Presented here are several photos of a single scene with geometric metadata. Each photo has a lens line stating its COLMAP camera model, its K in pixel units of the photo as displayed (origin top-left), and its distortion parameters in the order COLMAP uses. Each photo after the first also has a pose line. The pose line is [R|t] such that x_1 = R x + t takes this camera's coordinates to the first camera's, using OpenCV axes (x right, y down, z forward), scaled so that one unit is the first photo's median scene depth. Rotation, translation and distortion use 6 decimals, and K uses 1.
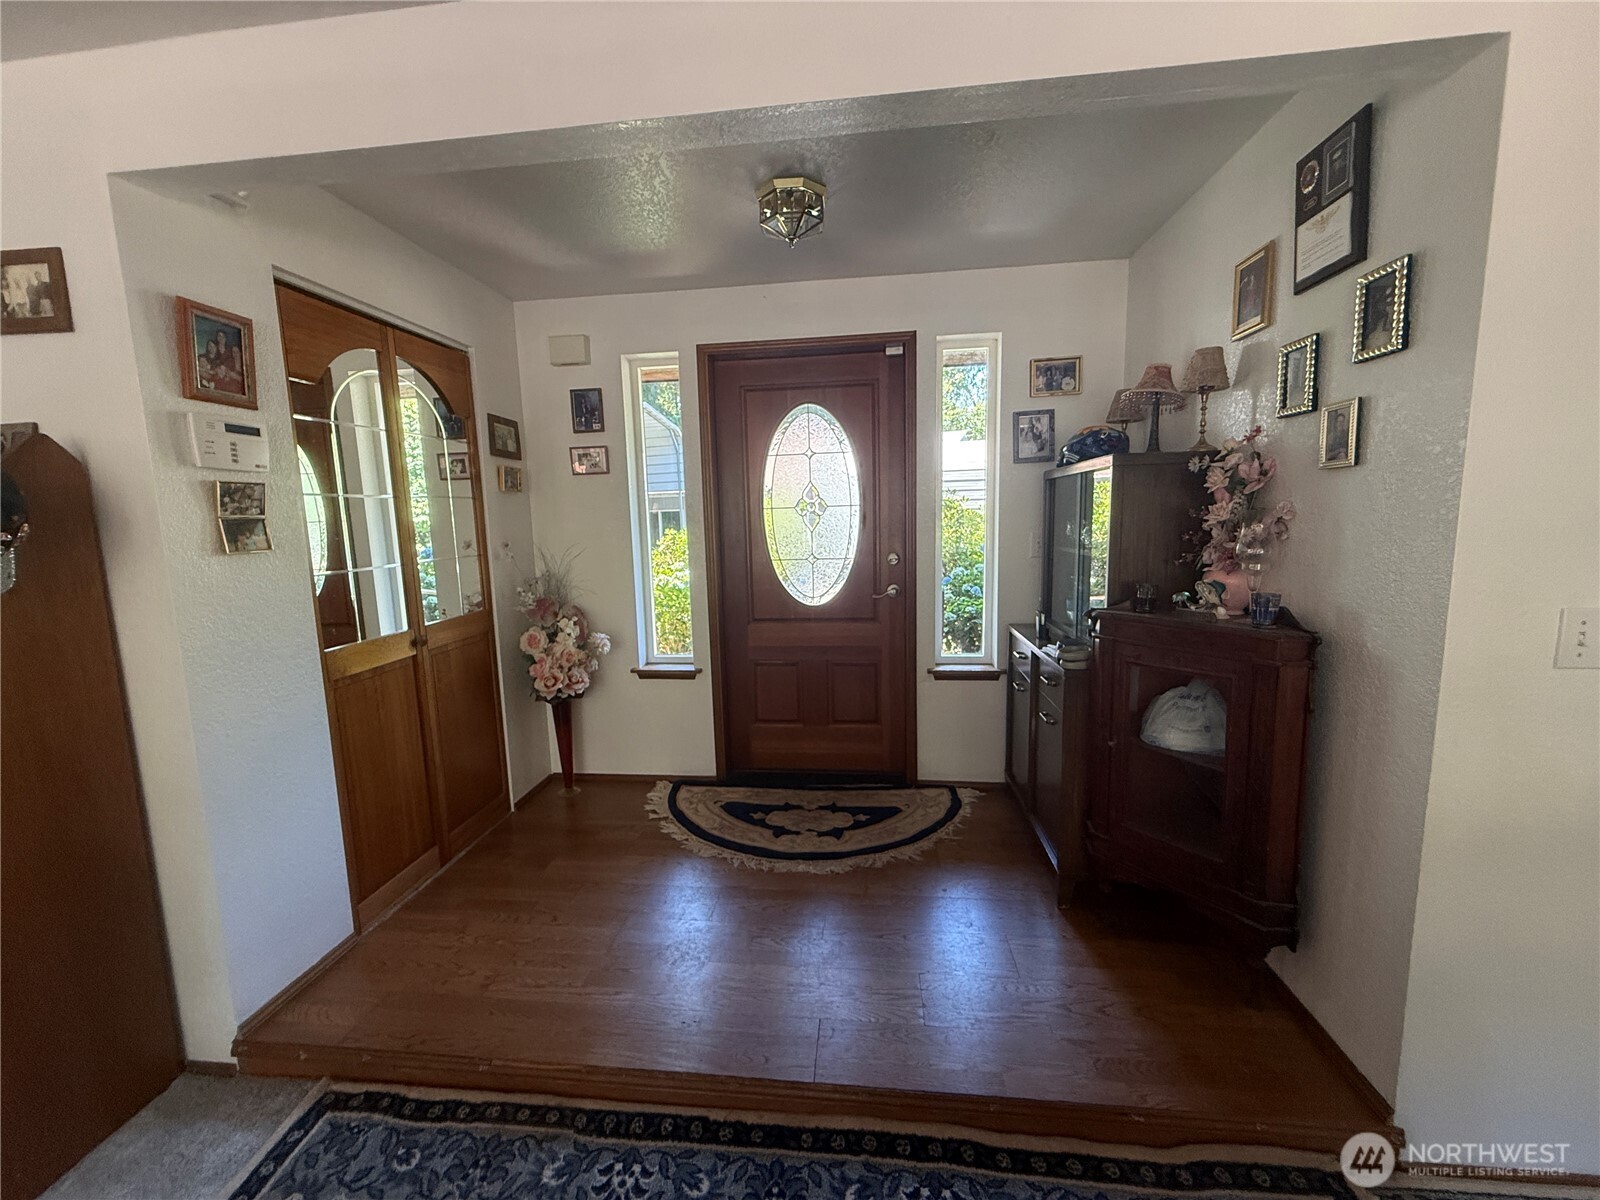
lens RADIAL K [[632.7, 0, 776.9], [0, 632.7, 592.4], [0, 0, 1]] dist [-0.002502, -0.000170]
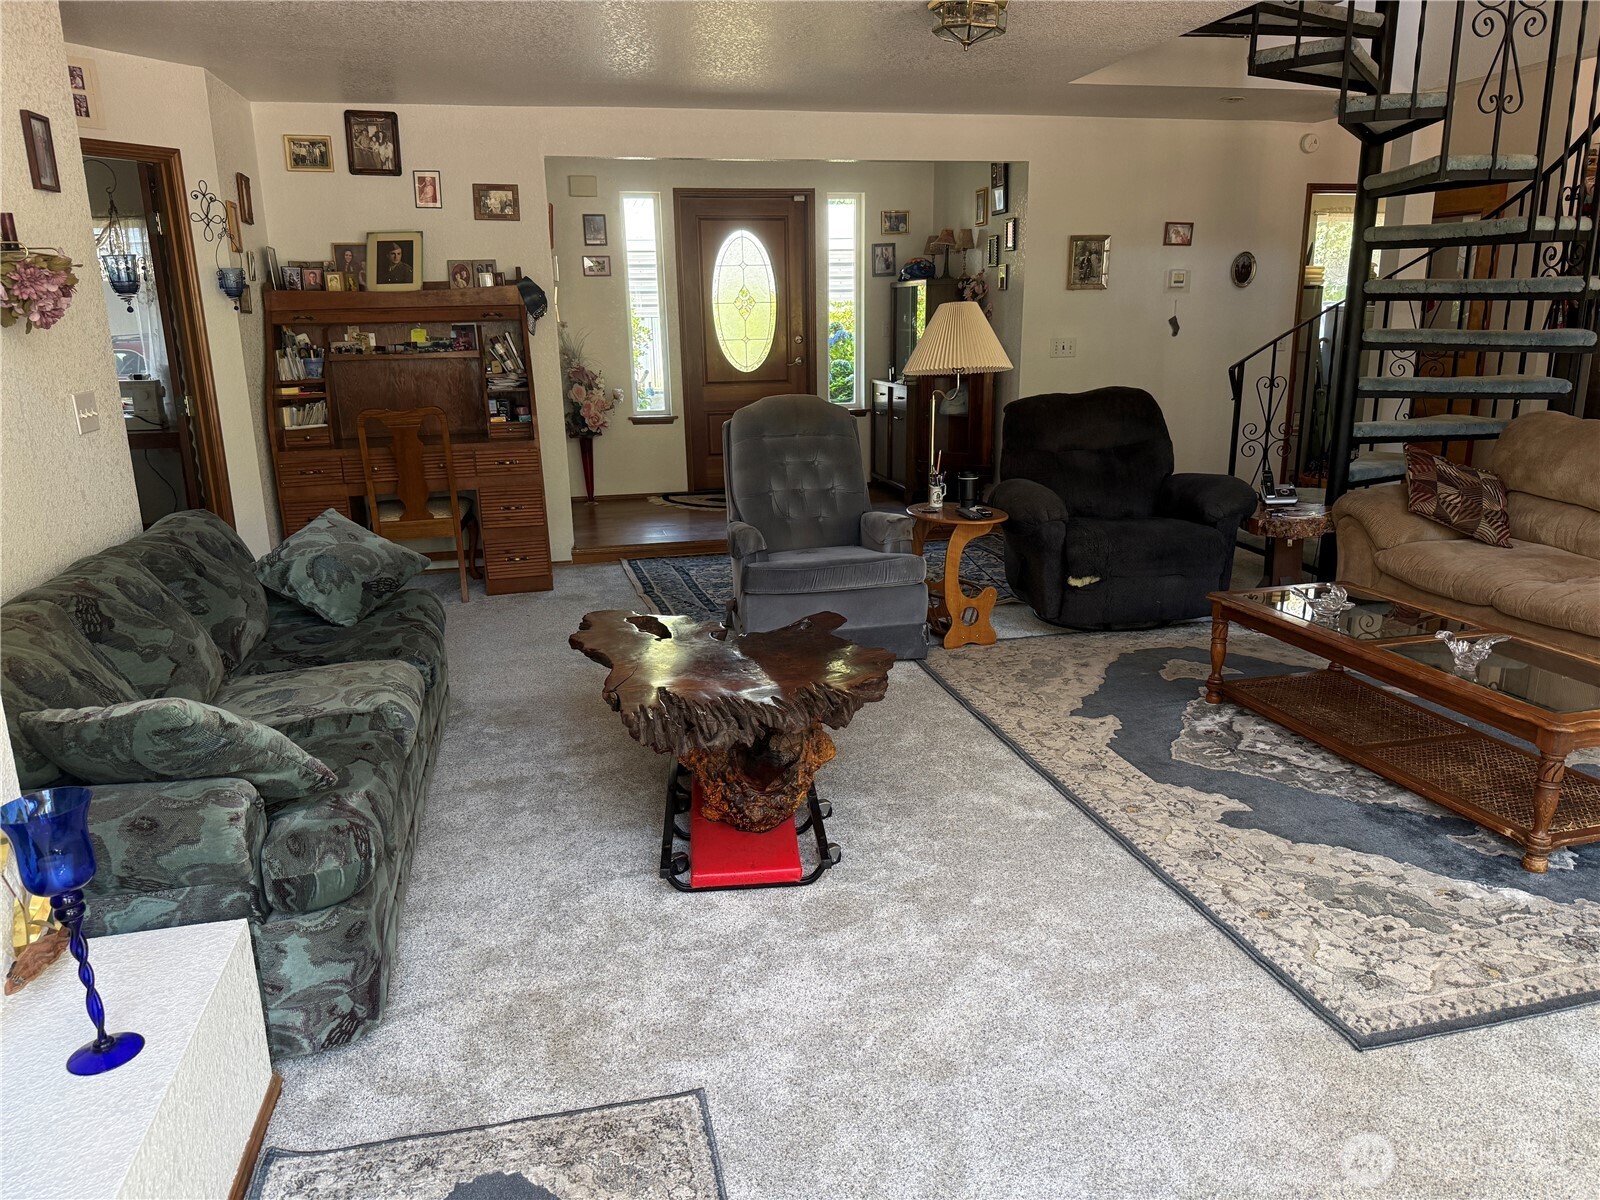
lens RADIAL K [[1138.0, 0, 794.8], [0, 1138.0, 600.1], [0, 0, 1]] dist [0.045173, -0.003385]
pose [[0.935859, -0.077117, 0.343833, -0.892594], [0.032978, 0.990644, 0.132428, 0.225216], [-0.350829, -0.112595, 0.929646, -1.763382]]
